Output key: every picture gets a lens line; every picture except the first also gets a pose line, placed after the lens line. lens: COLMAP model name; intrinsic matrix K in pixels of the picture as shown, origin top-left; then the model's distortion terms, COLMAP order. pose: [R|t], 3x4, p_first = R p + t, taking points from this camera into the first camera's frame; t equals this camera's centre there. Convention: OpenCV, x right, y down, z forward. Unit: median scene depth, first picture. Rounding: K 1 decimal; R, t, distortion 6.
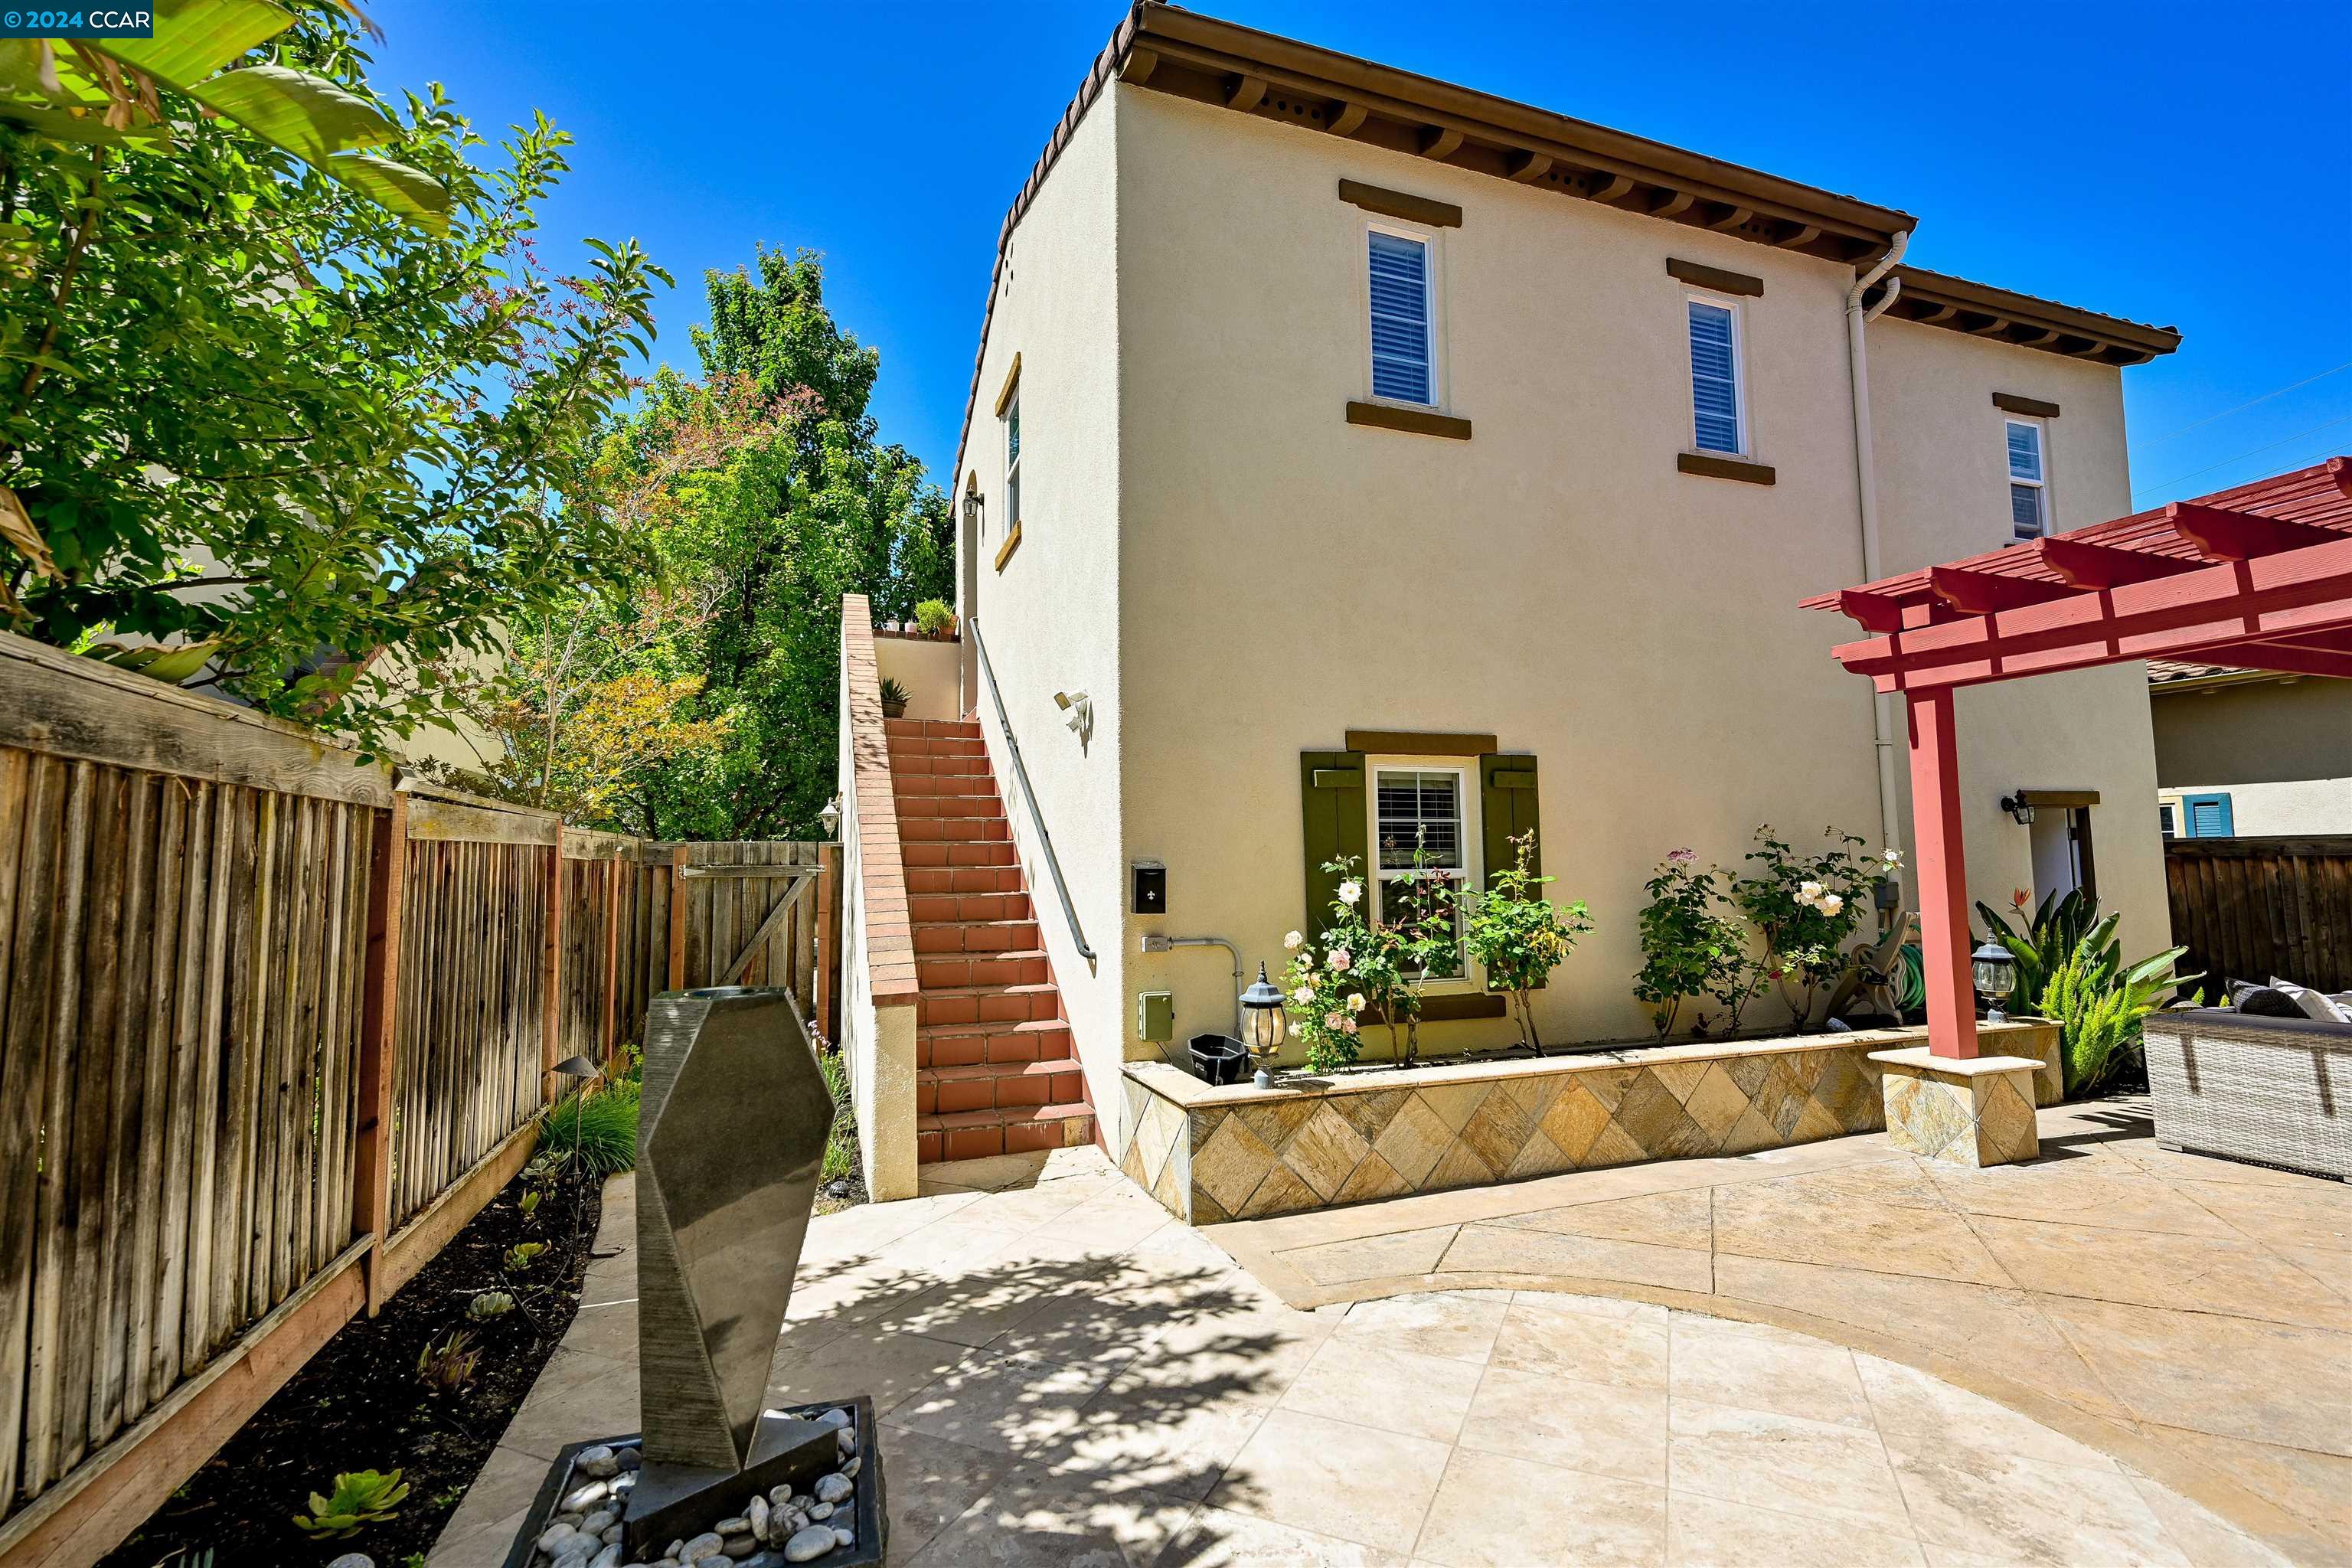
lens RADIAL K [[1041.3, 0, 1177.5], [0, 1041.3, 790.1], [0, 0, 1]] dist [0.002100, 0.000995]
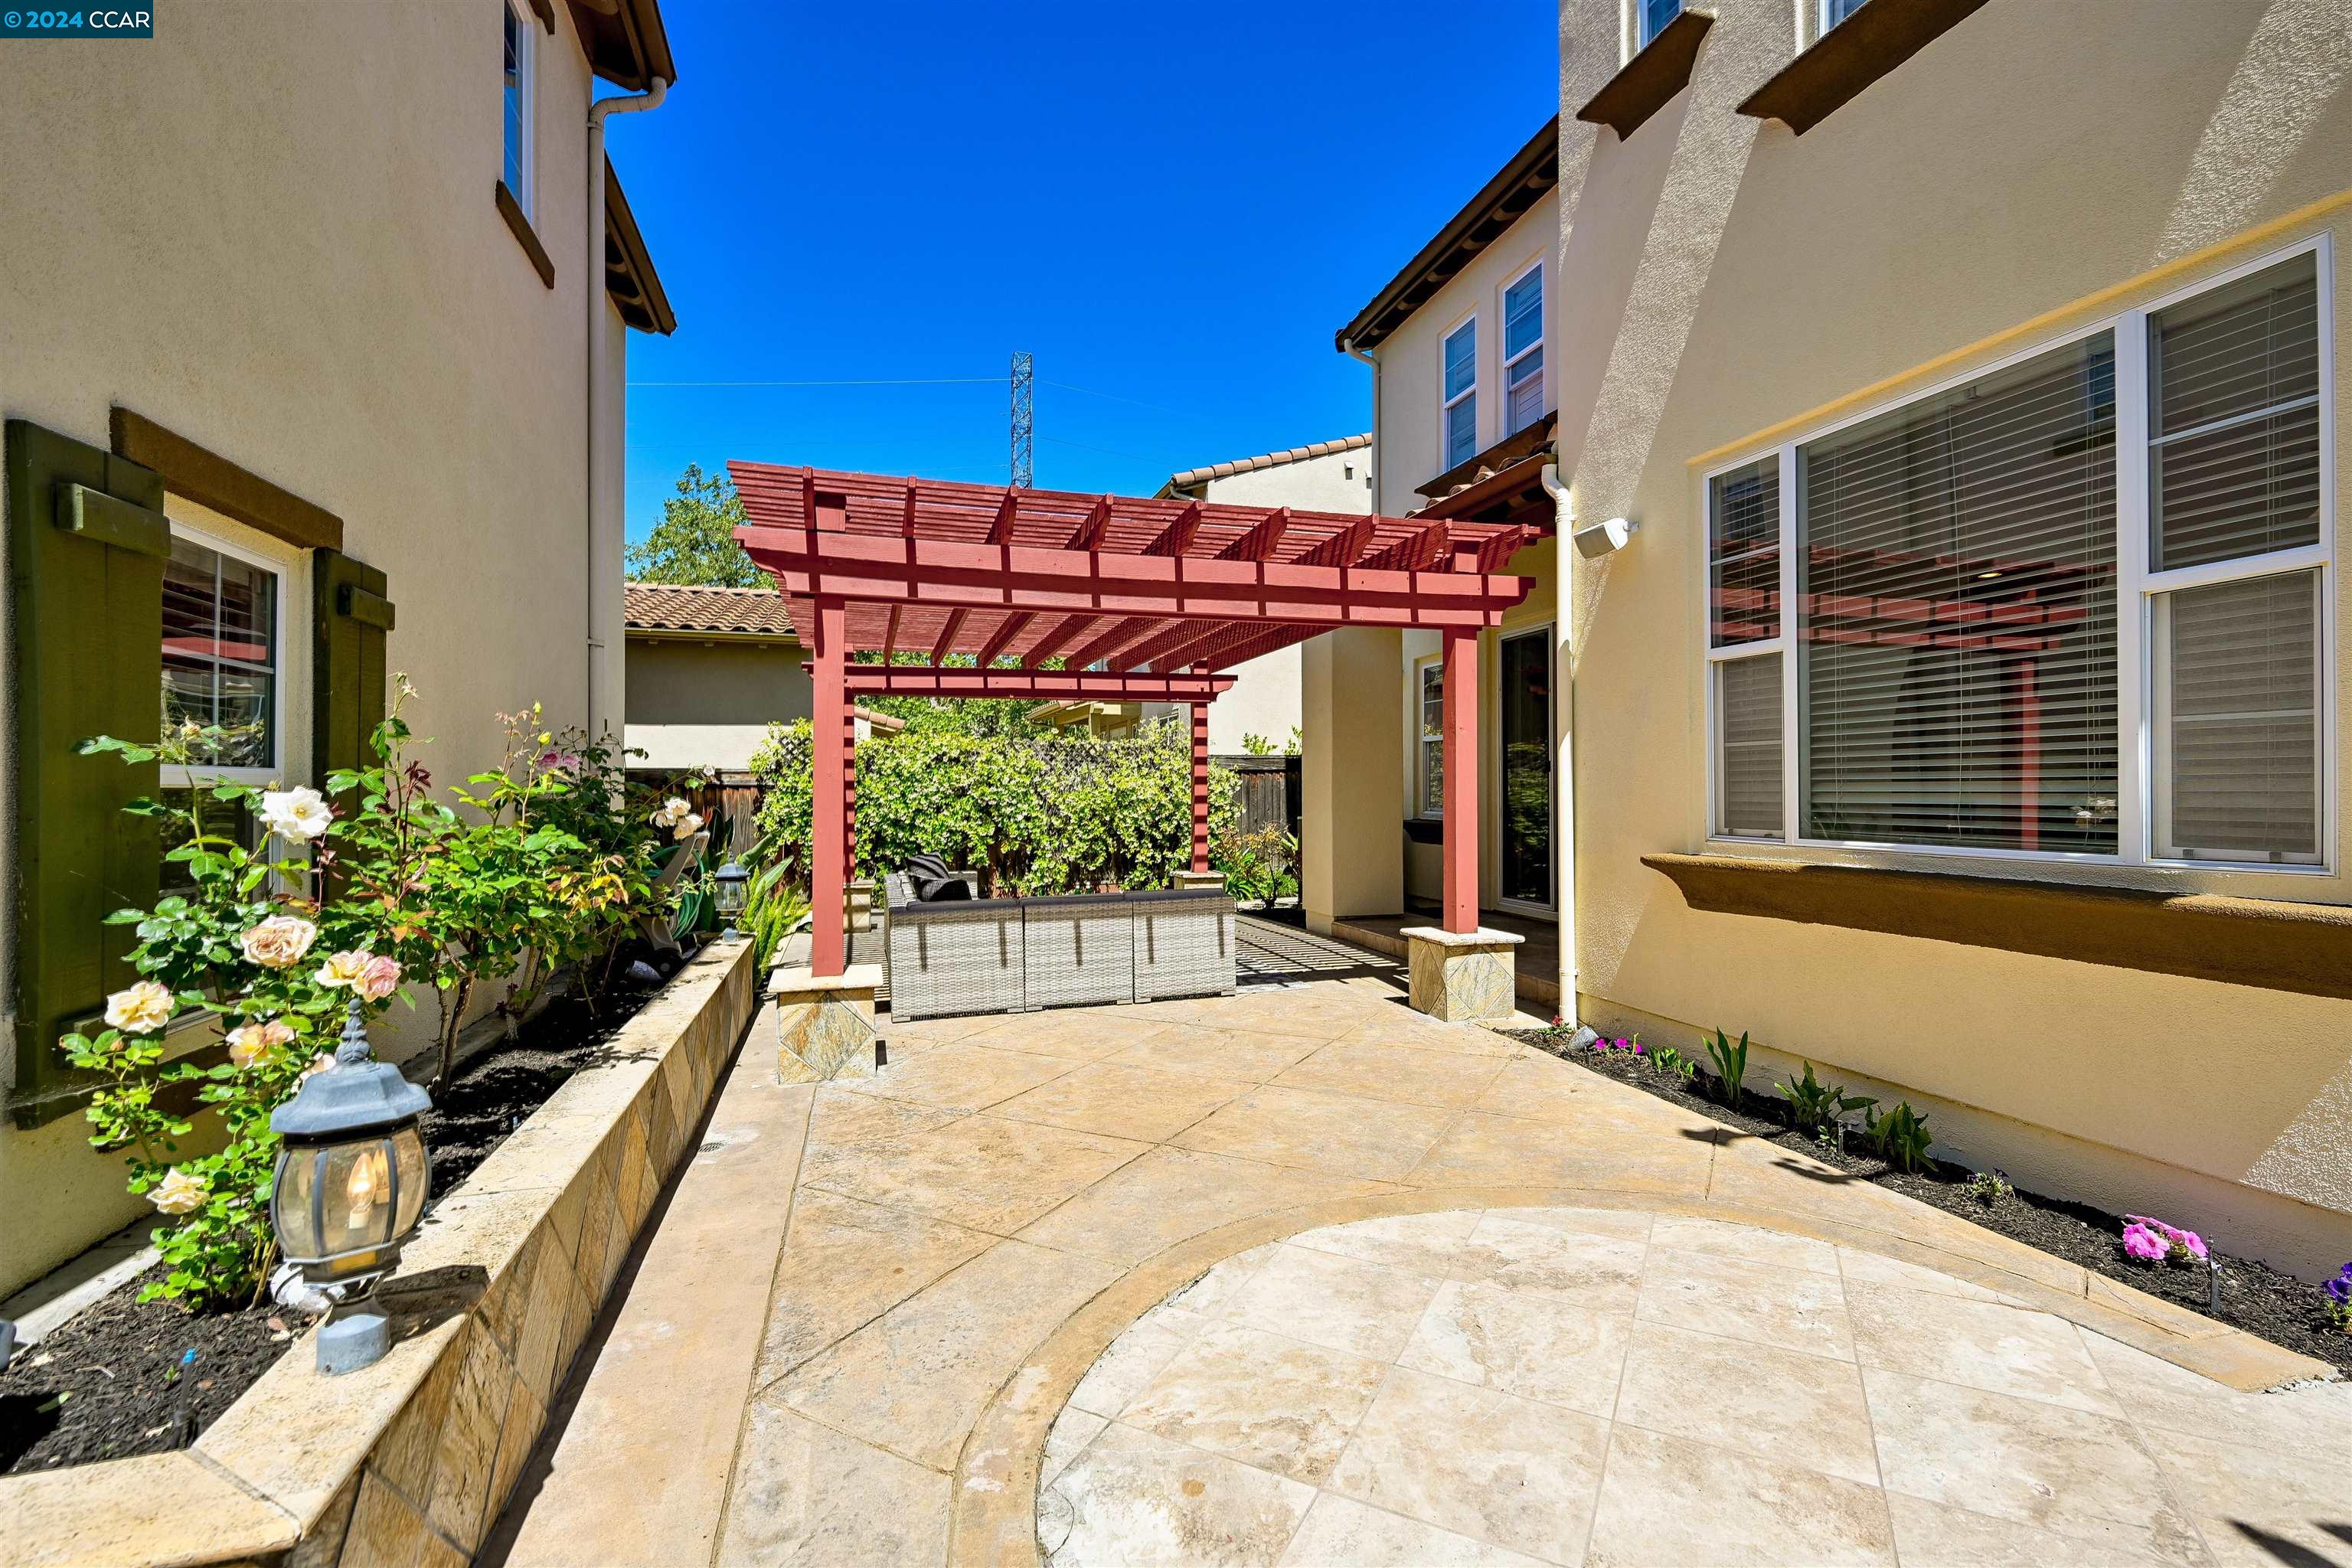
lens RADIAL K [[1041.3, 0, 1177.5], [0, 1041.3, 790.1], [0, 0, 1]] dist [0.002100, 0.000995]
pose [[0.053902, 0.014131, 0.998446, -0.240206], [-0.075626, 0.997086, -0.010029, 0.071571], [-0.995678, -0.074968, 0.054813, 0.675407]]
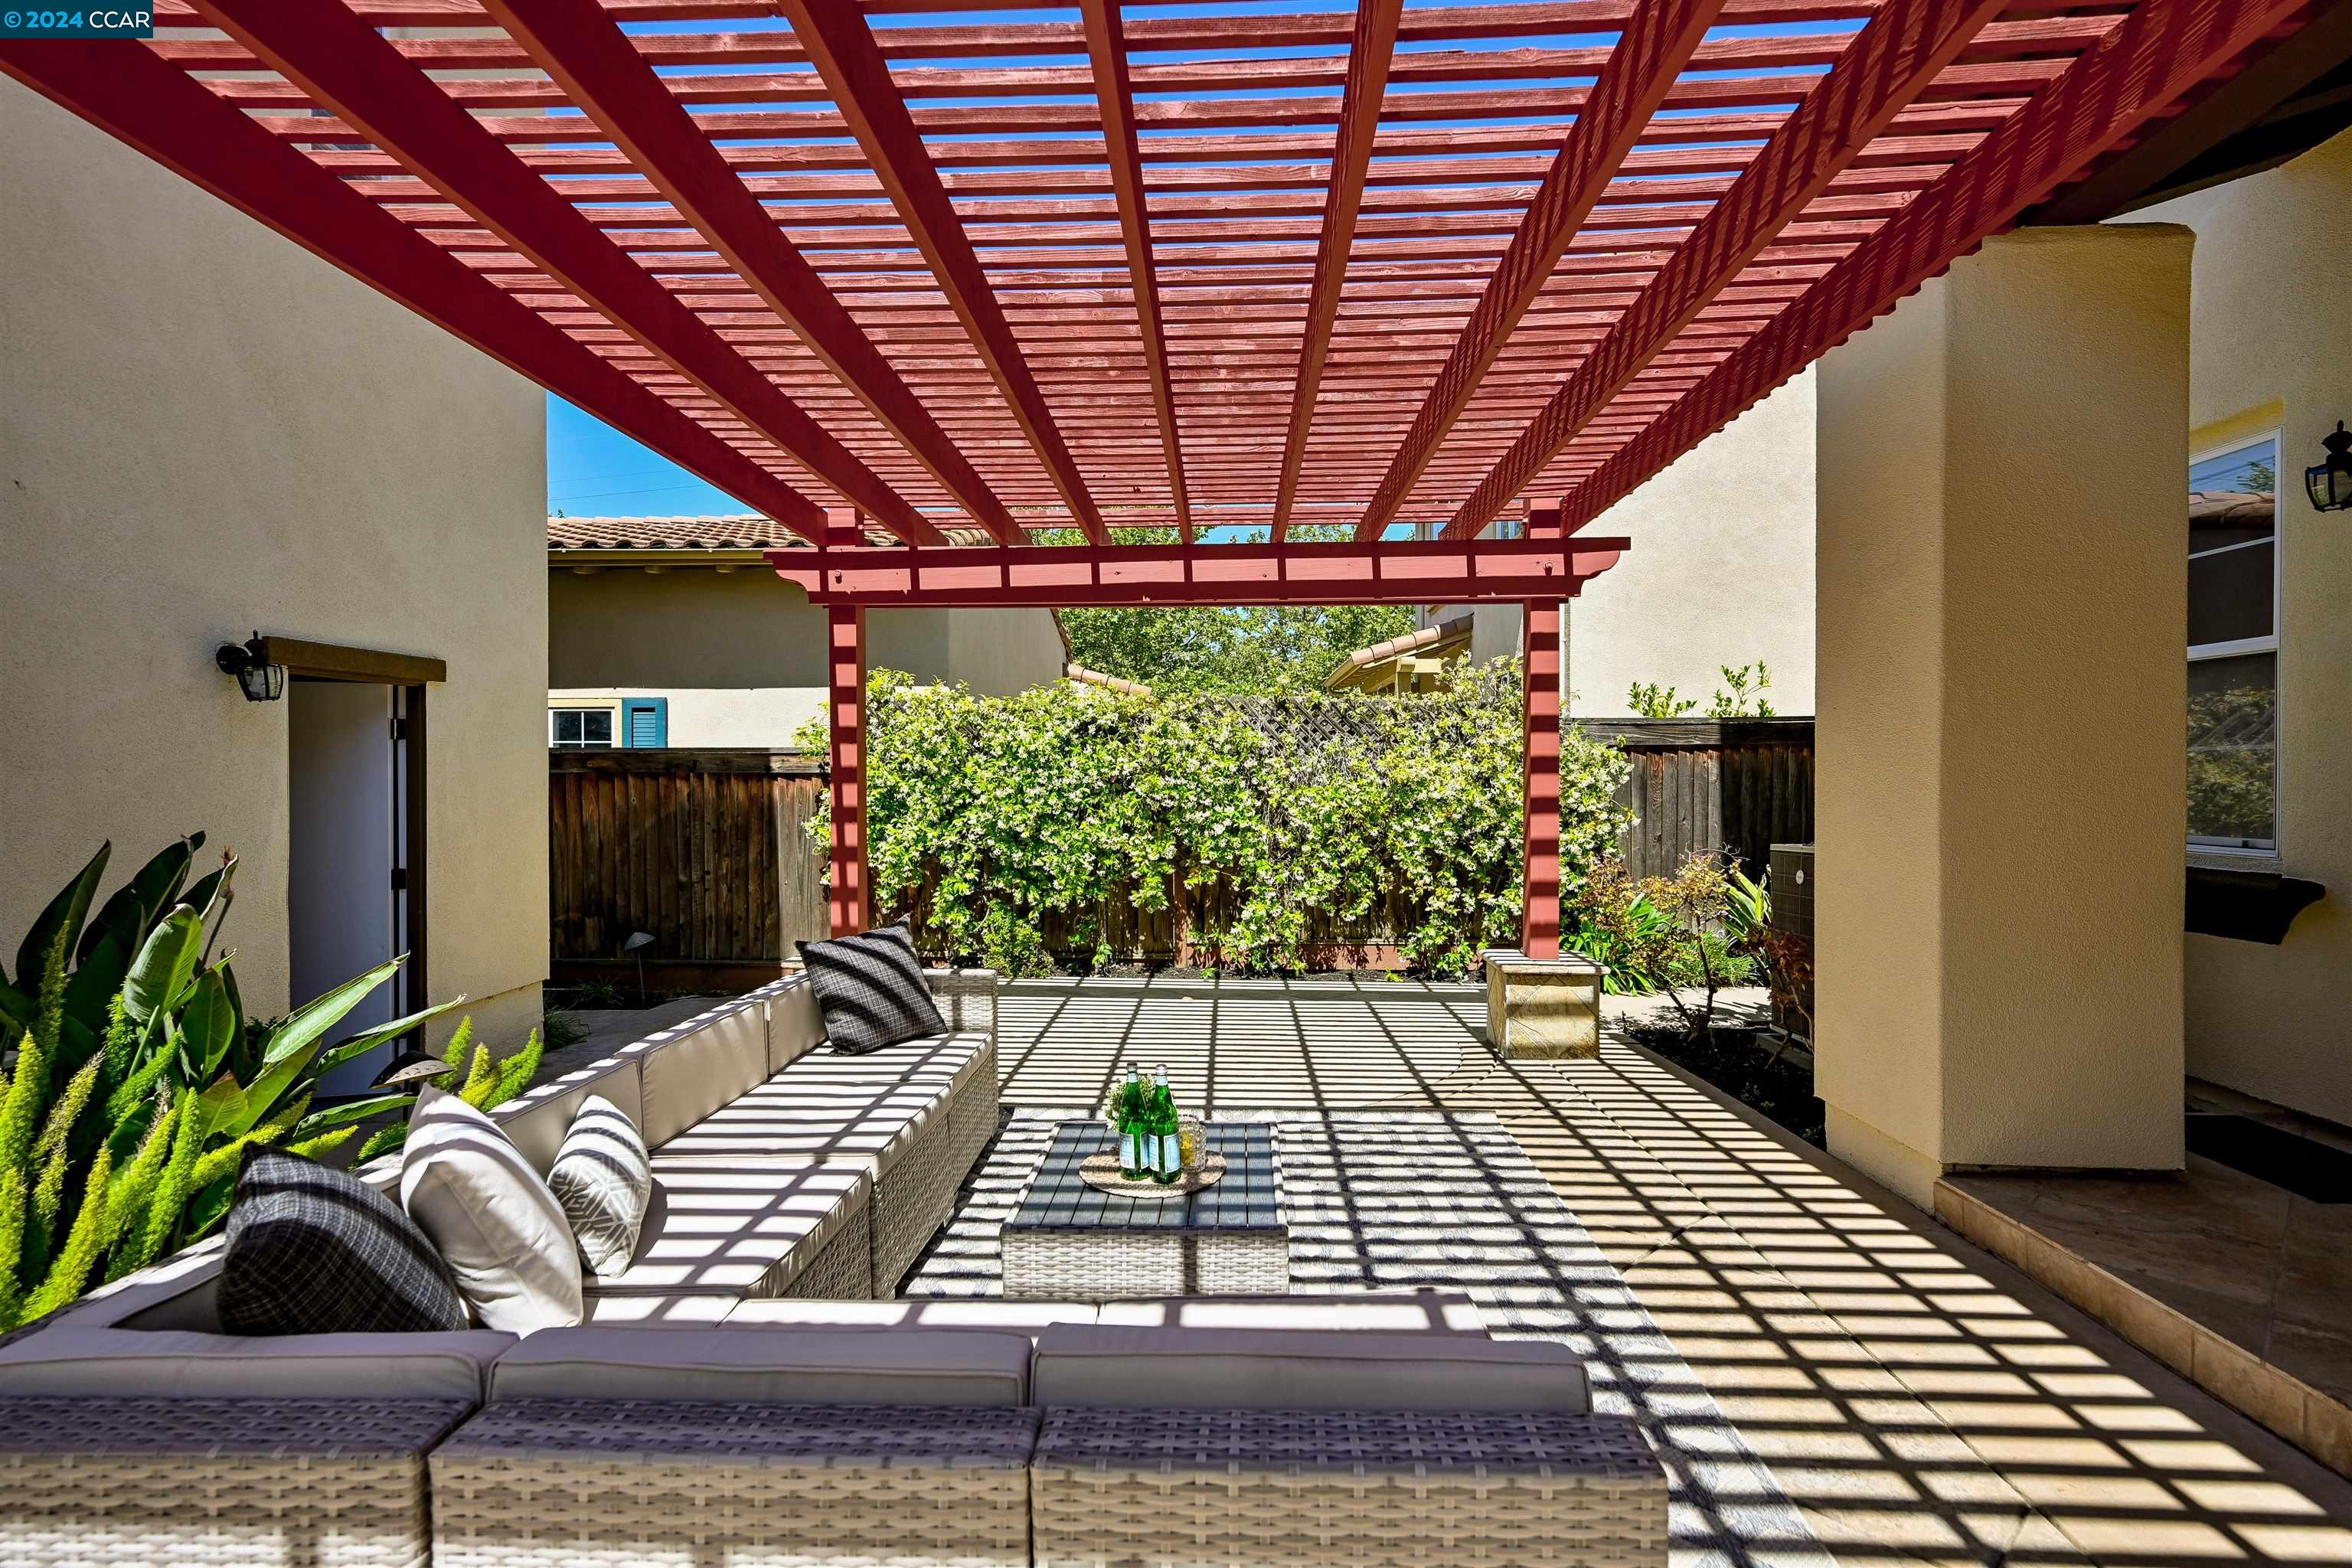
lens RADIAL K [[1049.6, 0, 1182.0], [0, 1049.6, 781.9], [0, 0, 1]] dist [0.000370, 0.000298]
pose [[0.376013, 0.008609, 0.926574, 0.887725], [-0.076781, 0.996808, 0.021897, 0.046591], [-0.923428, -0.079377, 0.375474, 0.687860]]
